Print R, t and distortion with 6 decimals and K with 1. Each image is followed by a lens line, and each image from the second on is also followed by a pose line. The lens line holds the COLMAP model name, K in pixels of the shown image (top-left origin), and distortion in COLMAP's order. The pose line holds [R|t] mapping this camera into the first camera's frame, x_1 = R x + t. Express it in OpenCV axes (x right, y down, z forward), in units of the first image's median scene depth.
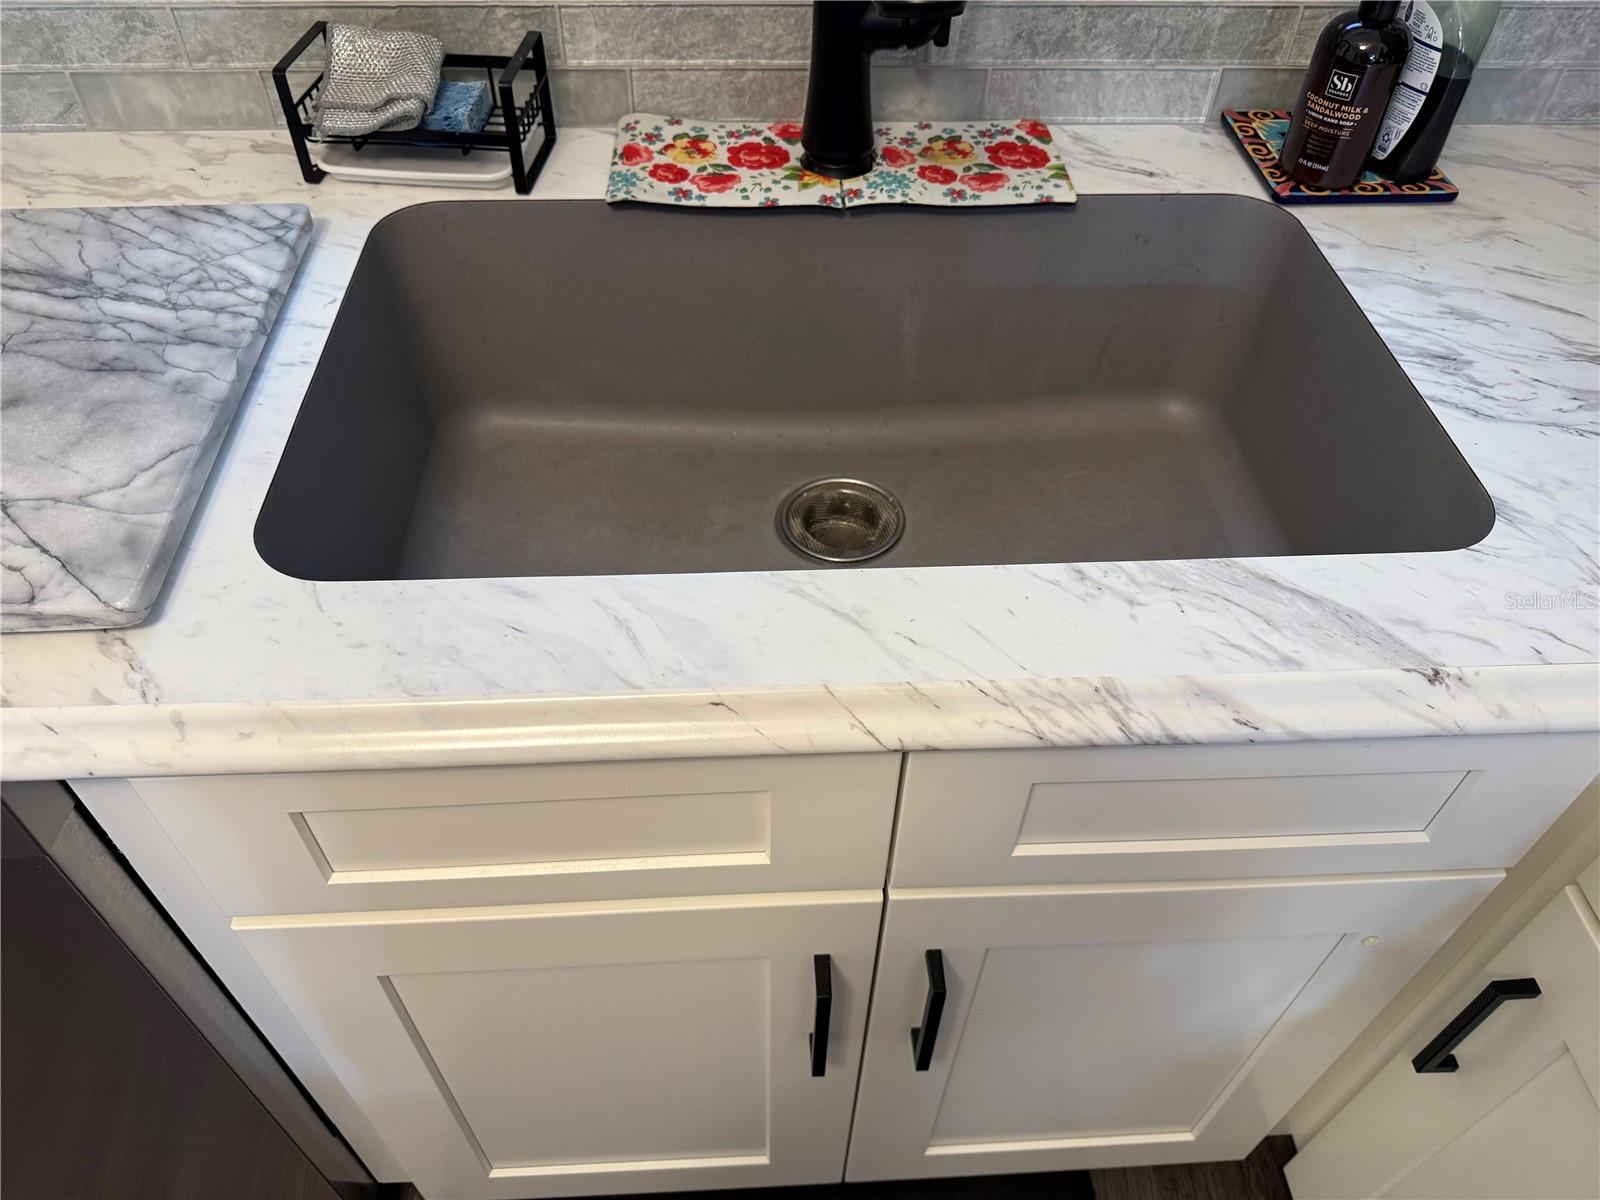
lens RADIAL K [[1118.0, 0, 798.4], [0, 1118.0, 599.5], [0, 0, 1]] dist [0.074065, -0.094744]
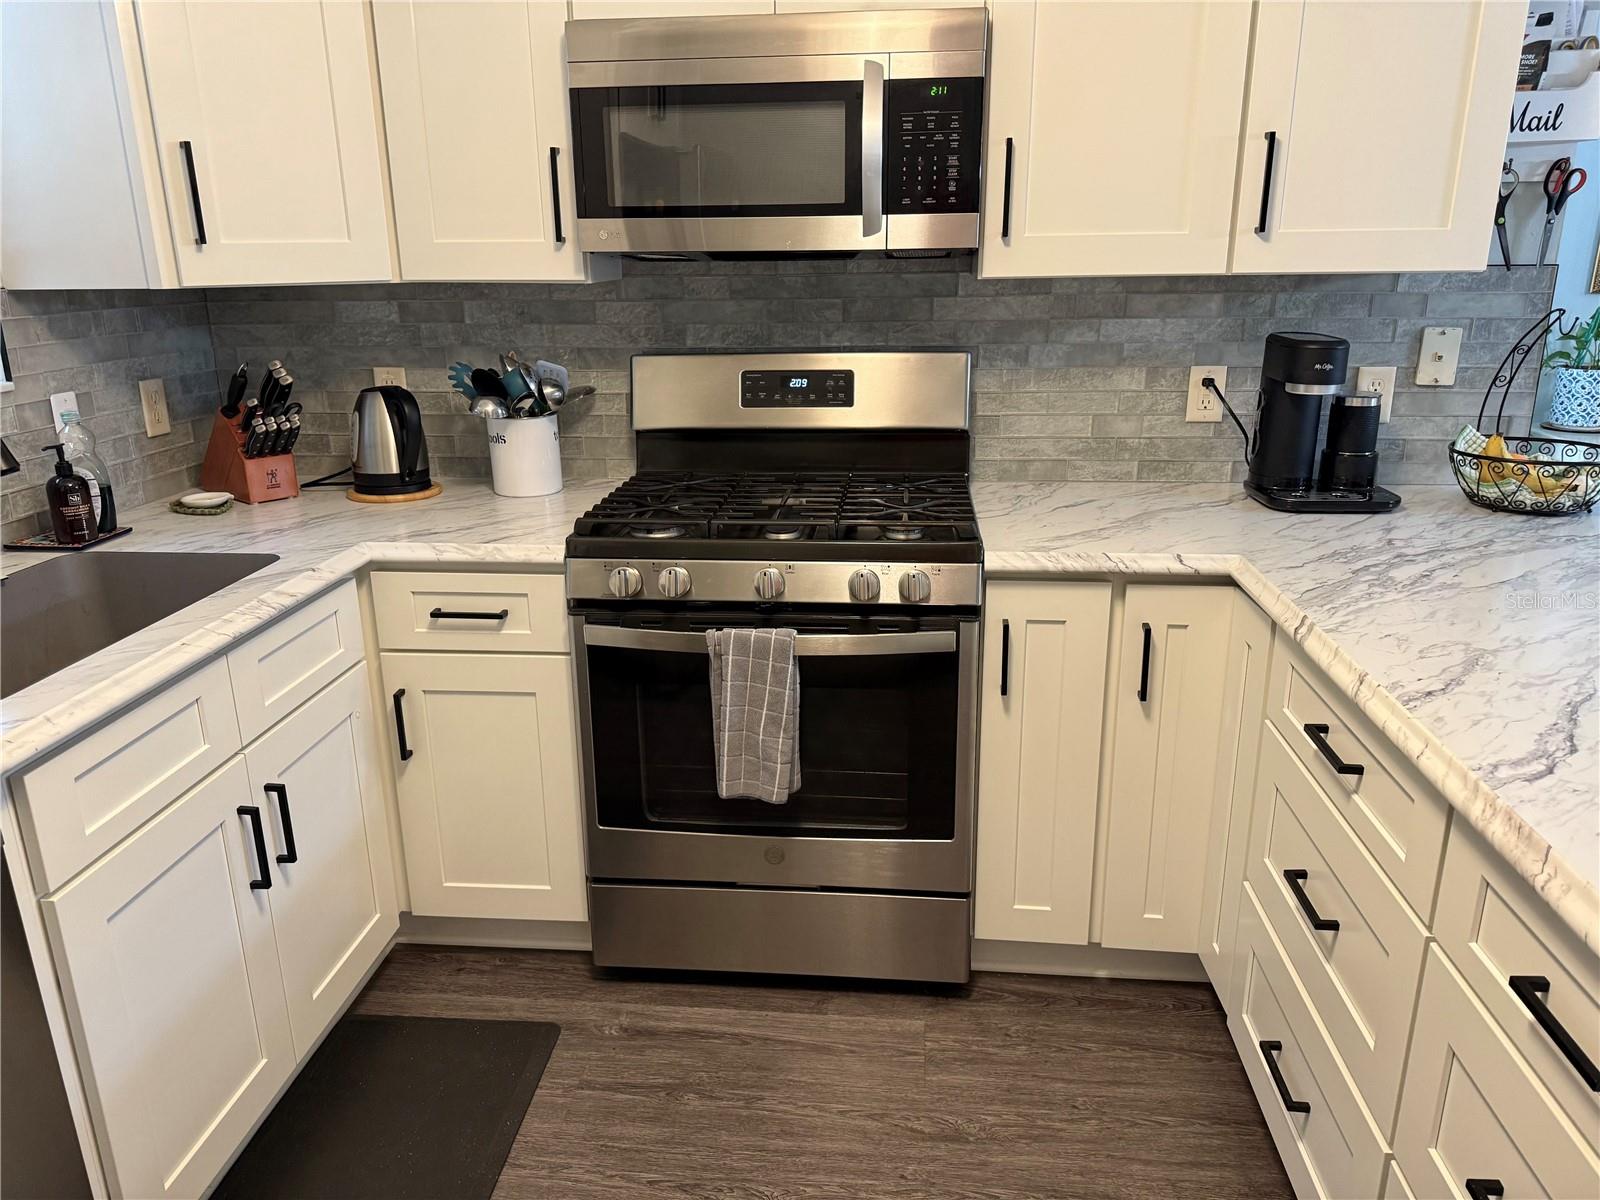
lens RADIAL K [[1118.0, 0, 795.6], [0, 1118.0, 595.8], [0, 0, 1]] dist [0.074065, -0.094744]
pose [[0.140742, -0.308220, 0.940847, -1.617636], [0.732404, 0.671839, 0.110532, 0.534413], [-0.666165, 0.673523, 0.320297, -0.650730]]
